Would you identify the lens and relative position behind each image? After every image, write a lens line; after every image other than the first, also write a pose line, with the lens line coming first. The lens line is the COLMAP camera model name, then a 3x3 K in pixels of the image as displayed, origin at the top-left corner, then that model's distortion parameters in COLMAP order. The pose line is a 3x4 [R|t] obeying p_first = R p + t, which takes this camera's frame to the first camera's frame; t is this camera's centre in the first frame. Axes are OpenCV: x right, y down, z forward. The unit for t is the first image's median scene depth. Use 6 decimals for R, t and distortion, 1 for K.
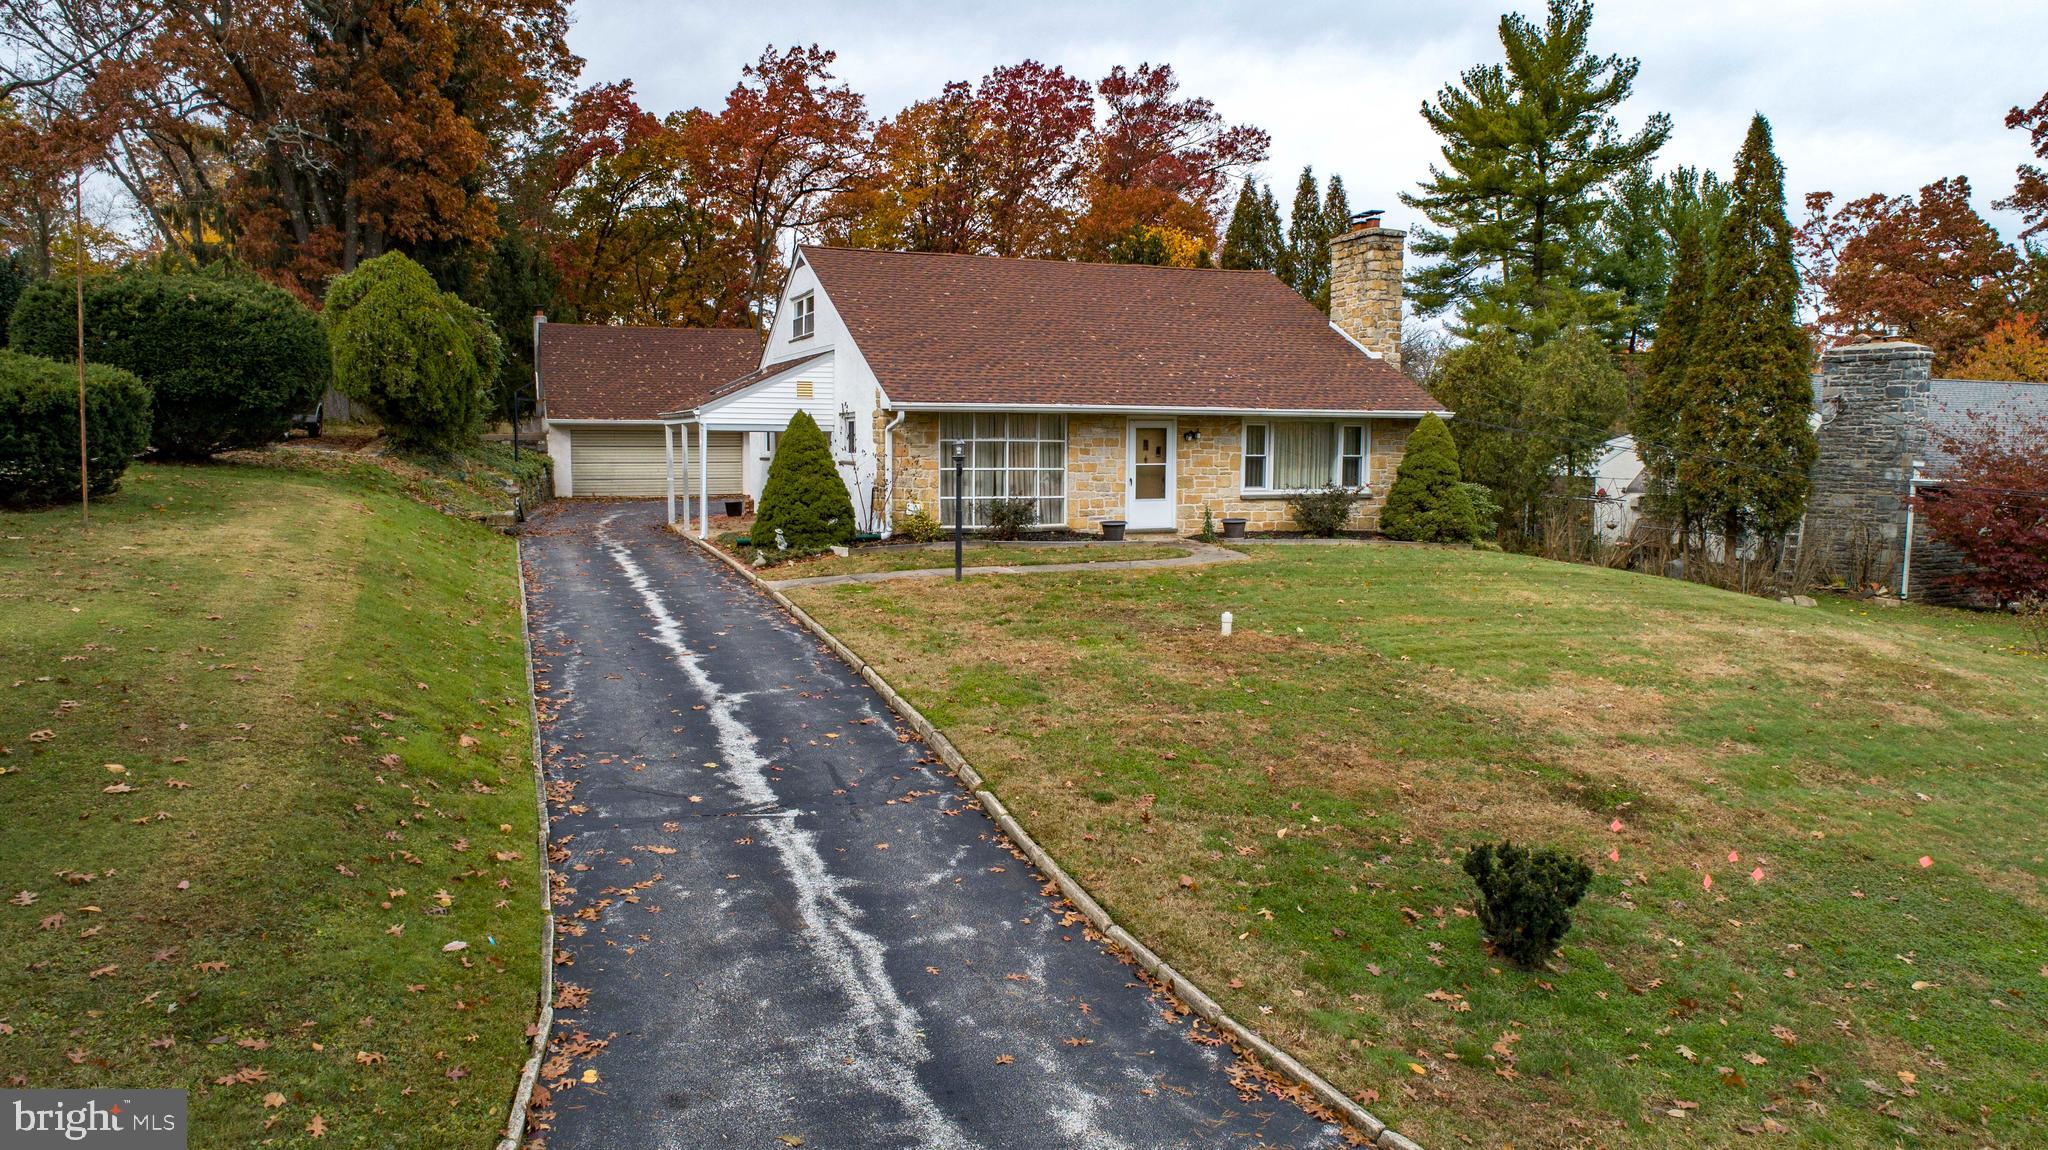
lens RADIAL K [[1367.3, 0, 1029.2], [0, 1367.3, 568.7], [0, 0, 1]] dist [-0.015693, 0.007375]
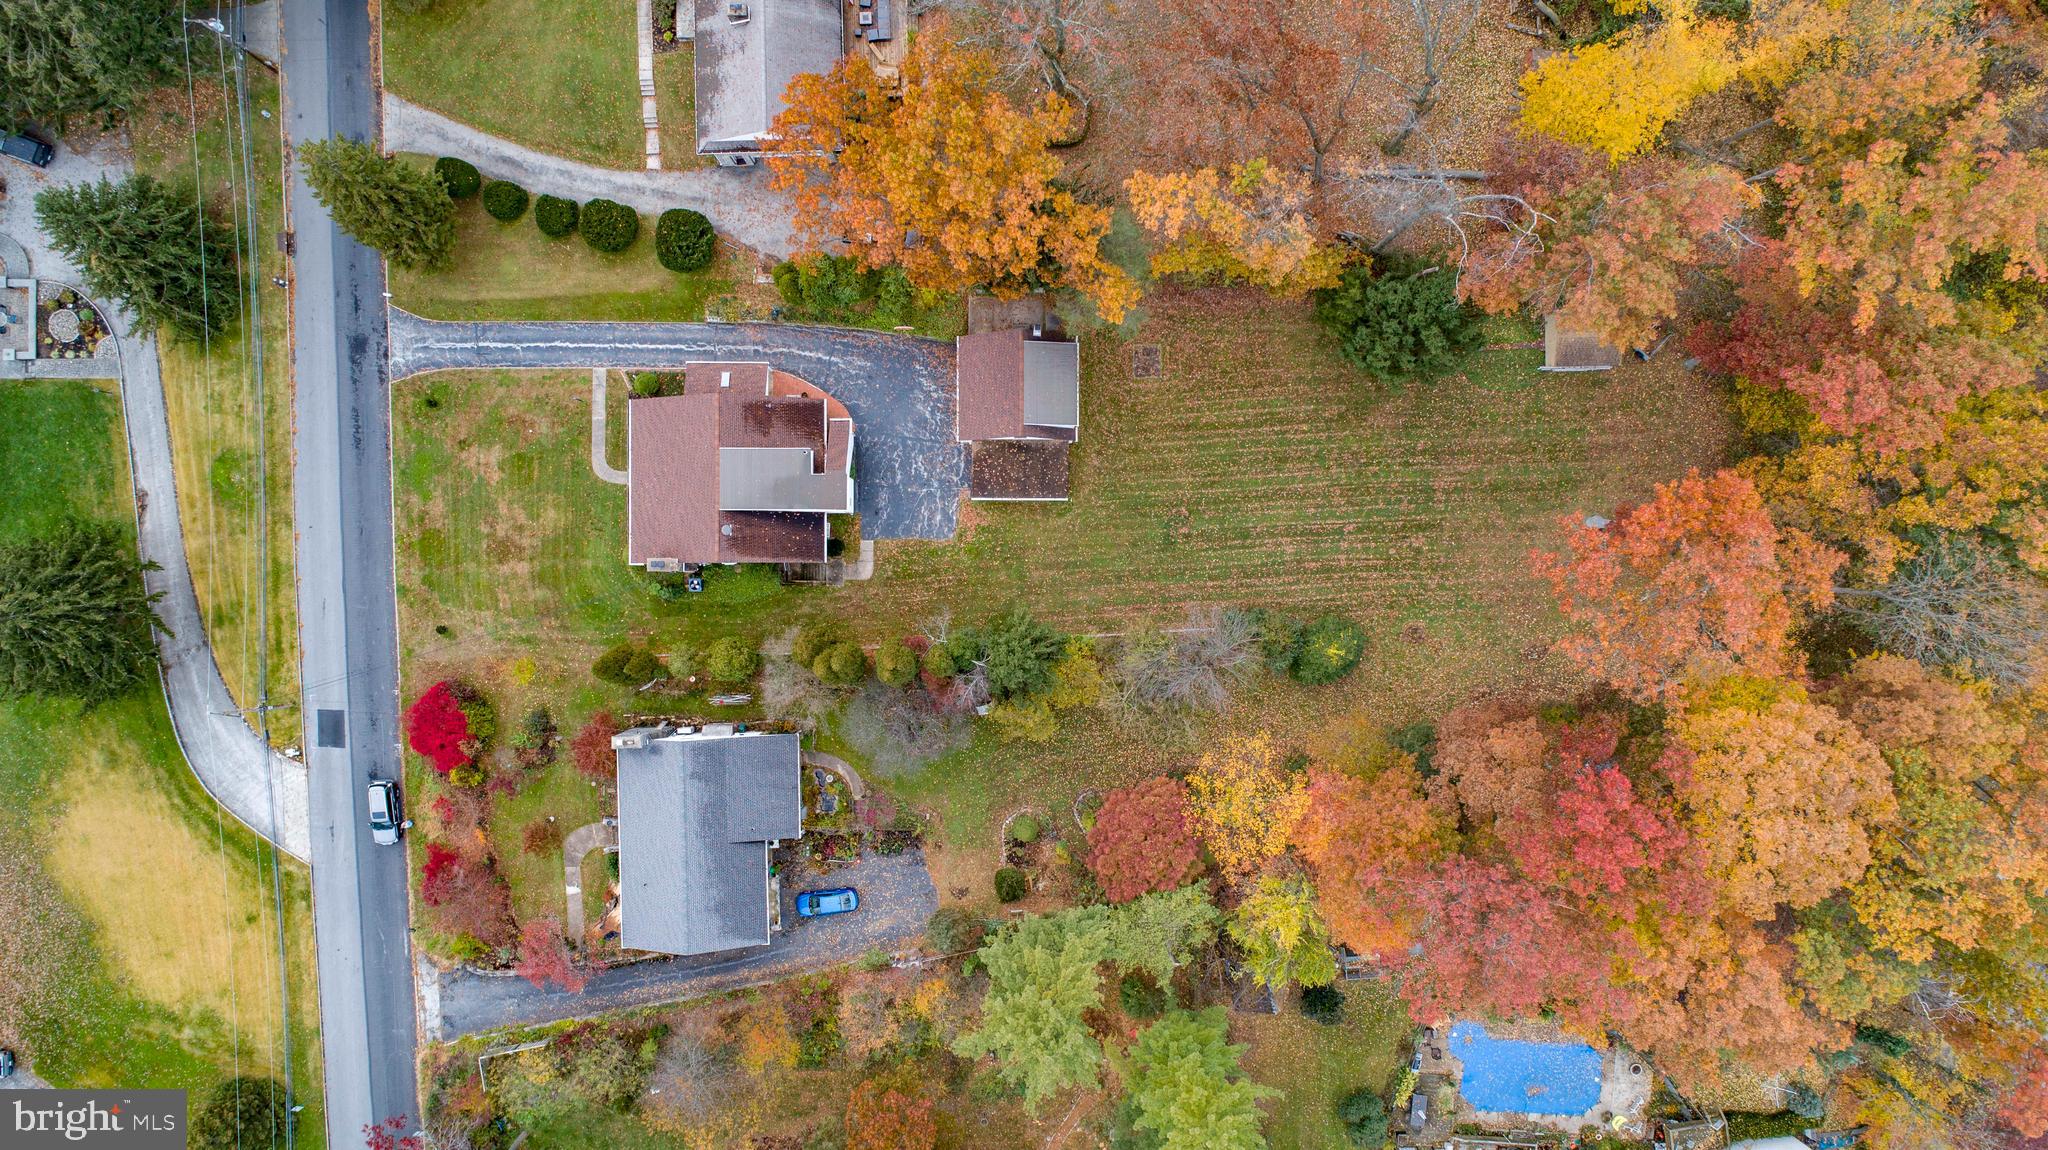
lens RADIAL K [[1367.3, 0, 1024.4], [0, 1367.3, 584.4], [0, 0, 1]] dist [-0.015693, 0.007375]
pose [[-0.372821, 0.927876, -0.007077, 0.001156], [-0.091162, -0.029037, 0.995413, -1.700928], [0.923414, 0.371756, 0.095413, 0.743703]]
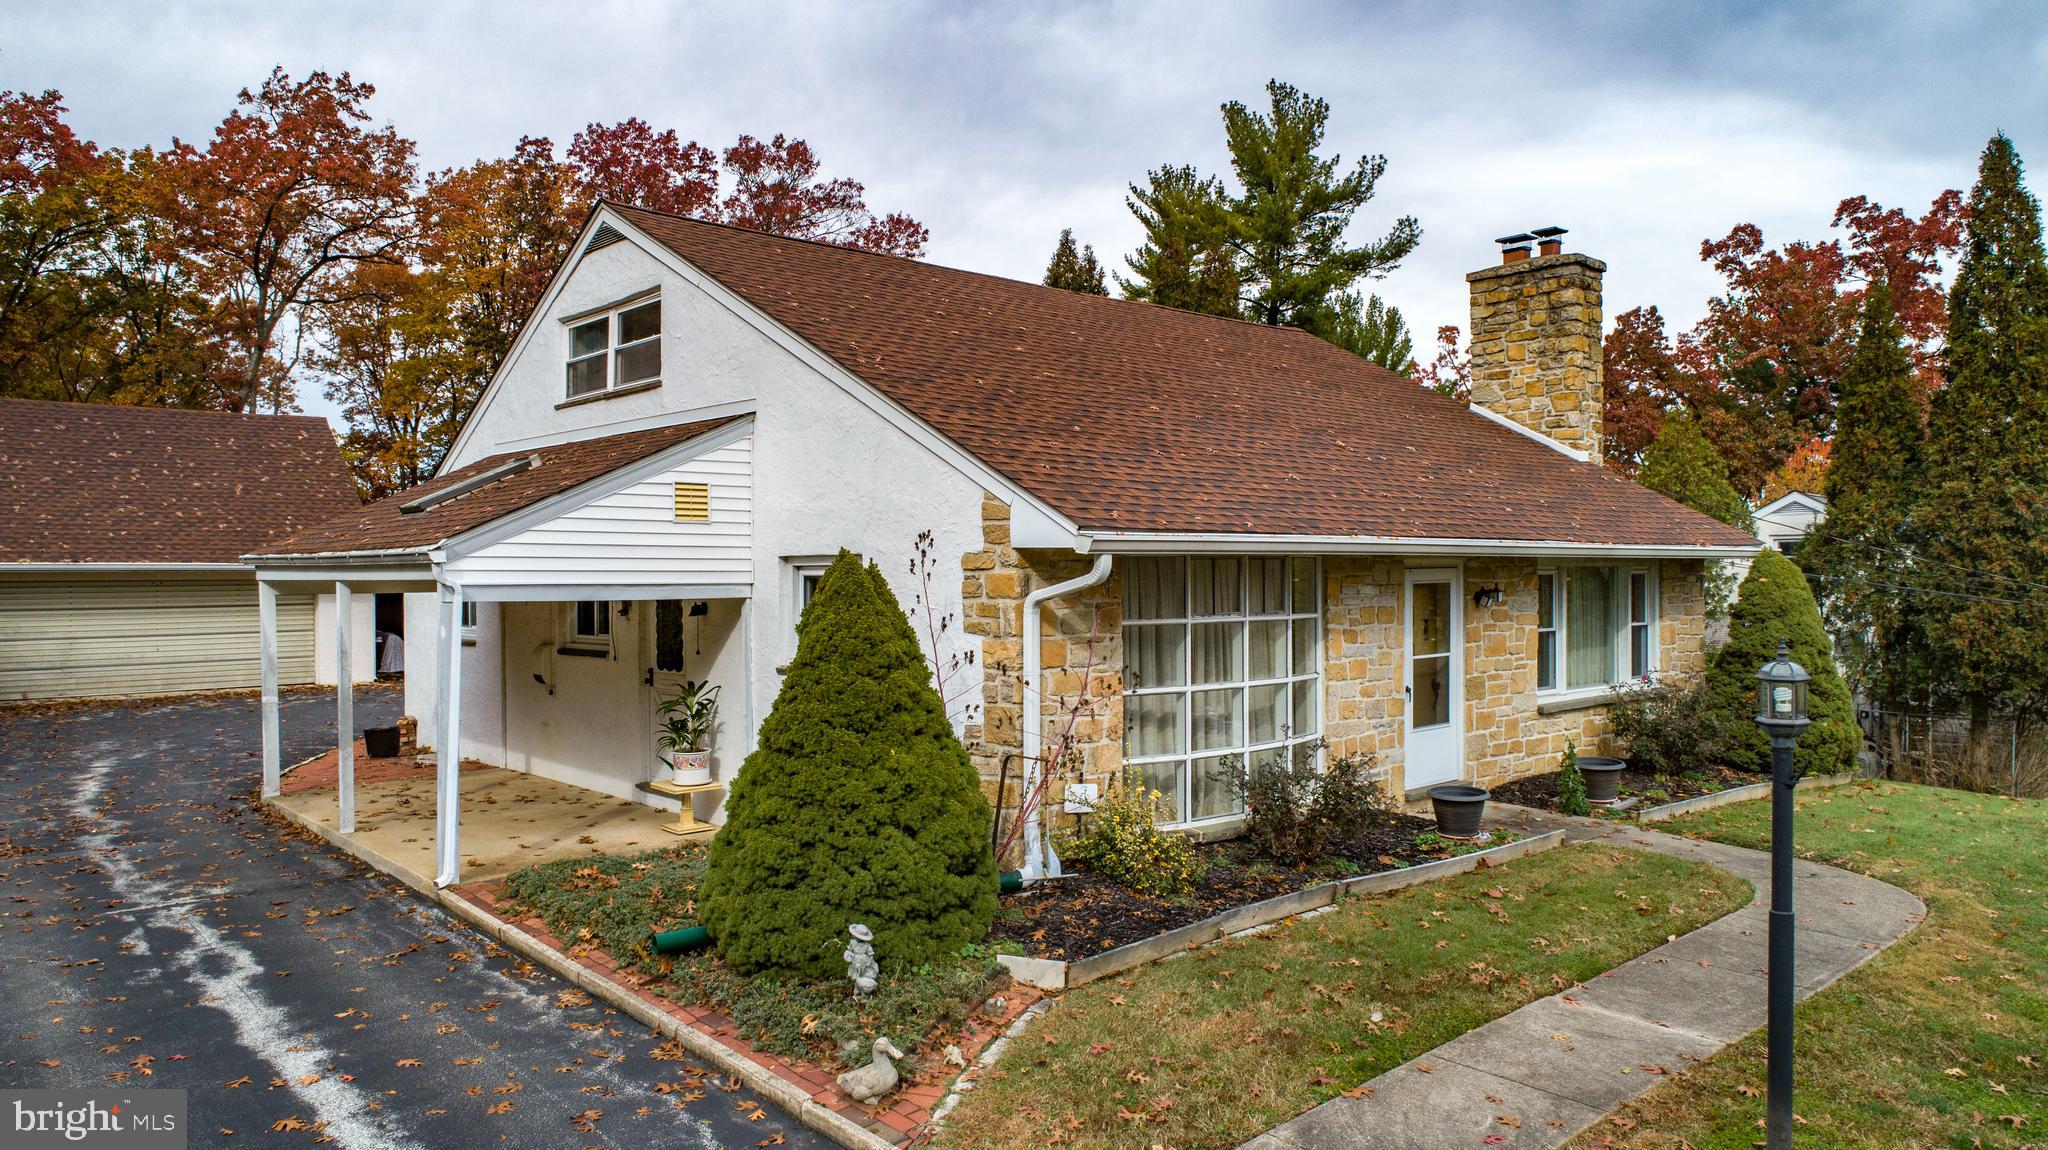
lens RADIAL K [[1367.3, 0, 1023.3], [0, 1367.3, 573.4], [0, 0, 1]] dist [-0.015693, 0.007375]
pose [[0.938611, -0.009410, 0.344850, -0.095205], [0.040870, 0.995621, -0.084072, -0.030549], [-0.342549, 0.093005, 0.934885, 0.252663]]
